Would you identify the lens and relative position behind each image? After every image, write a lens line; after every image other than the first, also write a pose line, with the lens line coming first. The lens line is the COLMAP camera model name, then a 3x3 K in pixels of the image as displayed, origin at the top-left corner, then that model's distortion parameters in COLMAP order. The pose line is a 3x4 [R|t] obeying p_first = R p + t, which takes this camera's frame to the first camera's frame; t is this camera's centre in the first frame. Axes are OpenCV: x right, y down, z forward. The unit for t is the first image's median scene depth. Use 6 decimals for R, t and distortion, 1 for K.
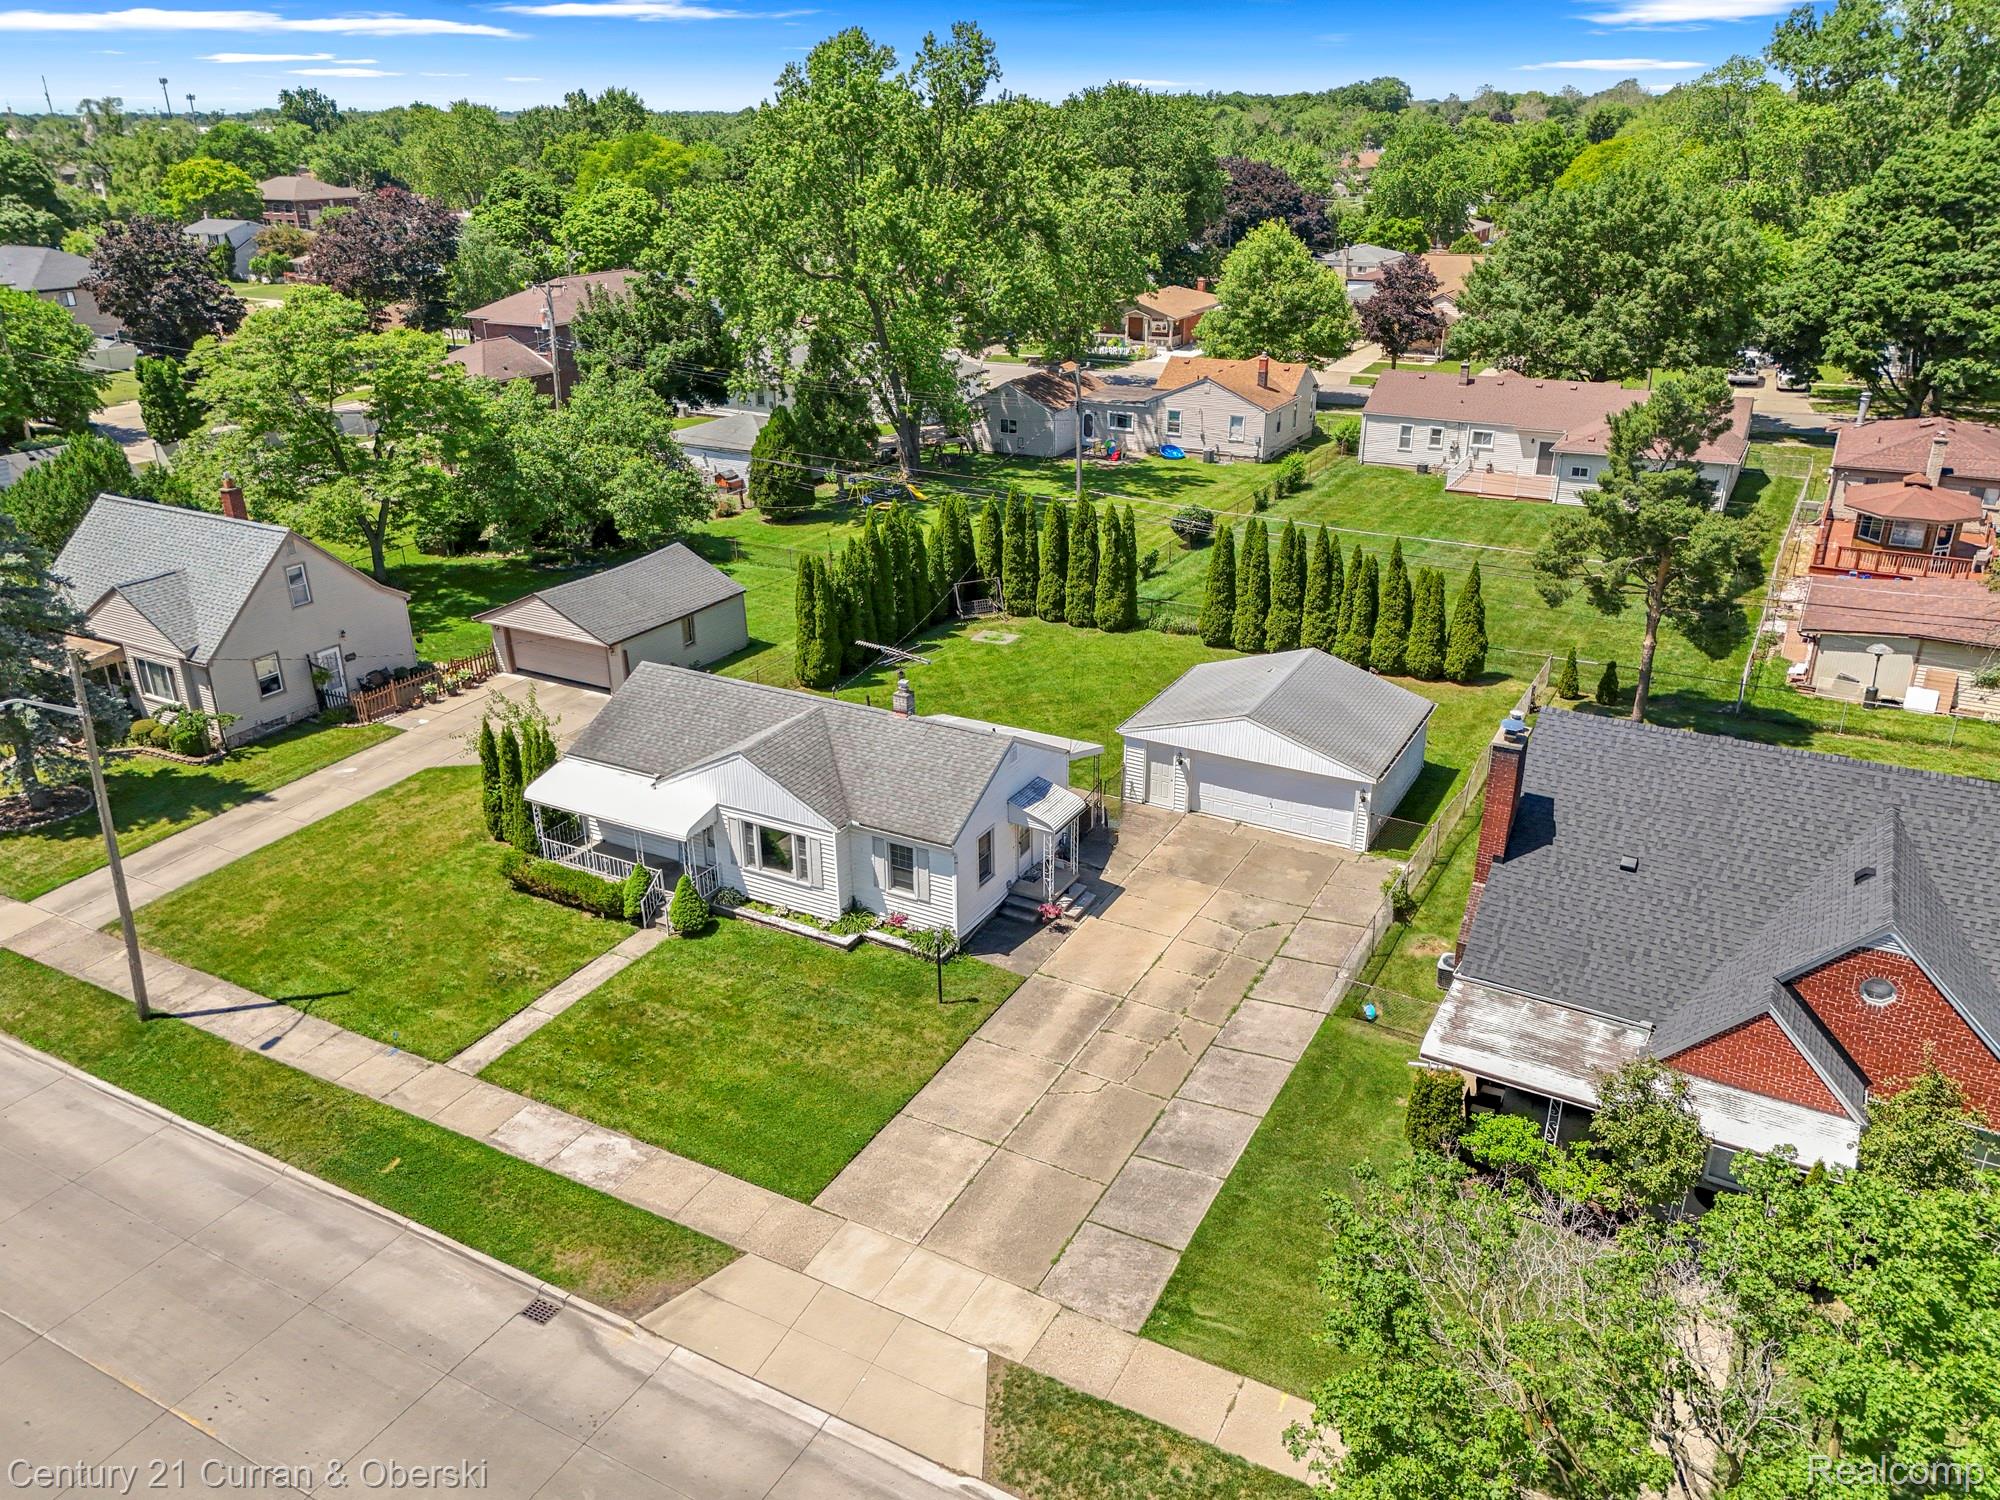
lens RADIAL K [[1473.8, 0, 1002.9], [0, 1473.8, 689.0], [0, 0, 1]] dist [0.040691, -0.002239]
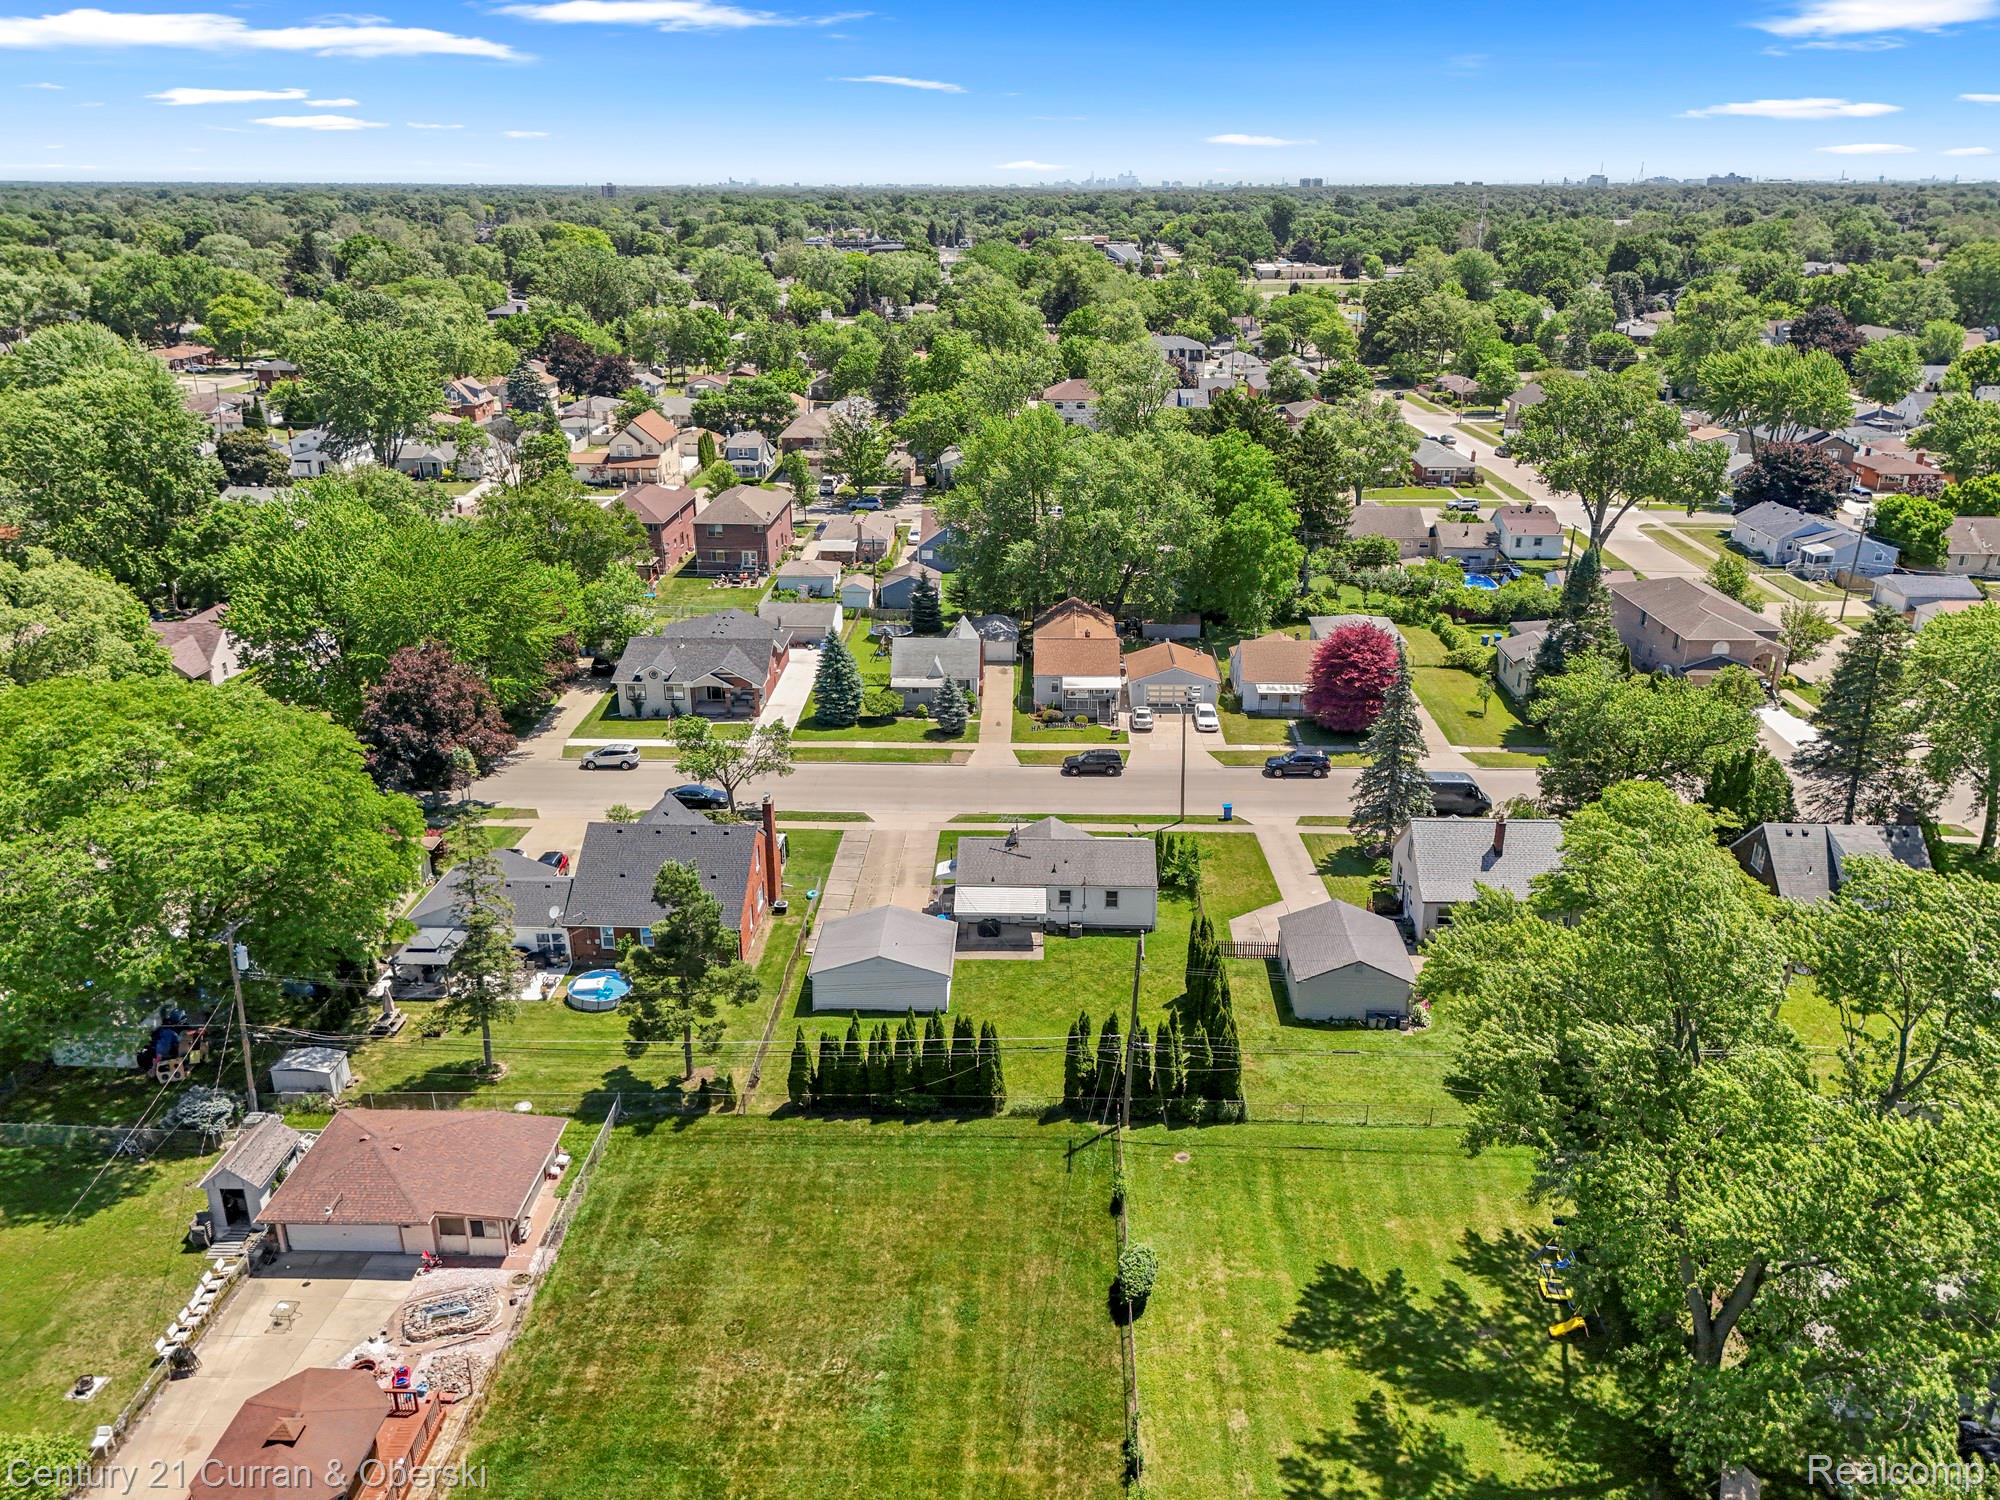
lens RADIAL K [[1509.1, 0, 1000.0], [0, 1509.1, 750.0], [0, 0, 1]] dist [0.001591, -0.001277]
pose [[-0.888405, 0.174359, -0.424659, 1.059864], [-0.156208, 0.755037, 0.636803, -1.813654], [0.431666, 0.632074, -0.643542, 2.735998]]
